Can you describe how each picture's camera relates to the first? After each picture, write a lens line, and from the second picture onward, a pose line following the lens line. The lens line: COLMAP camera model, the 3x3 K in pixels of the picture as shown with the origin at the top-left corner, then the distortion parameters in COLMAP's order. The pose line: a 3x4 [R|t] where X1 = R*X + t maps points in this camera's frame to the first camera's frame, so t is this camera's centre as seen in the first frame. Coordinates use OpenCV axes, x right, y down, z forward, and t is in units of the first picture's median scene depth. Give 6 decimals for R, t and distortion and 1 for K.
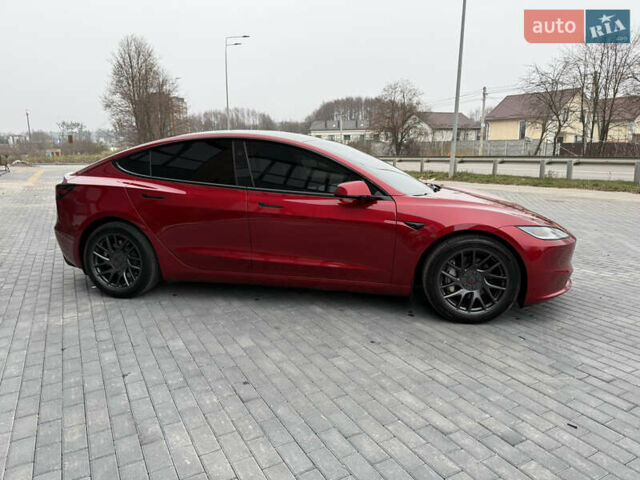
lens RADIAL K [[452.3, 0, 318.5], [0, 452.3, 241.4], [0, 0, 1]] dist [-0.002372, 0.000397]
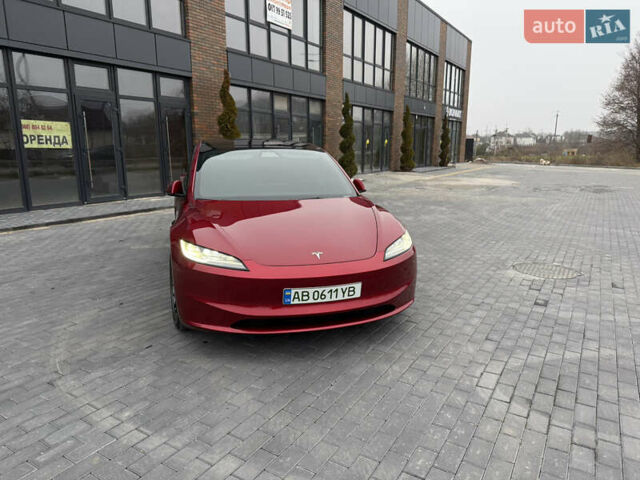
lens RADIAL K [[448.1, 0, 322.0], [0, 448.1, 238.6], [0, 0, 1]] dist [0.064045, -0.095244]
pose [[0.487450, 0.177656, -0.854886, 0.167050], [-0.182056, 0.978243, 0.099484, -0.021973], [0.853960, 0.107144, 0.509188, 0.091056]]
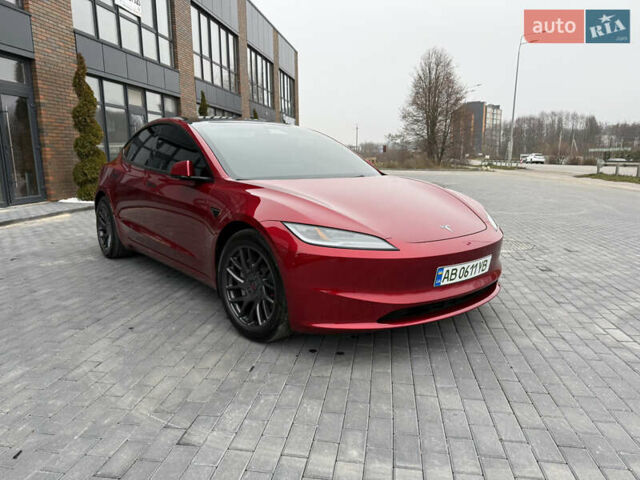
lens RADIAL K [[452.3, 0, 318.5], [0, 452.3, 241.4], [0, 0, 1]] dist [-0.002372, 0.000397]
pose [[0.787821, 0.110482, -0.605914, 0.110906], [-0.121962, 0.992283, 0.022355, -0.003000], [0.603708, 0.056287, 0.795216, 0.053097]]
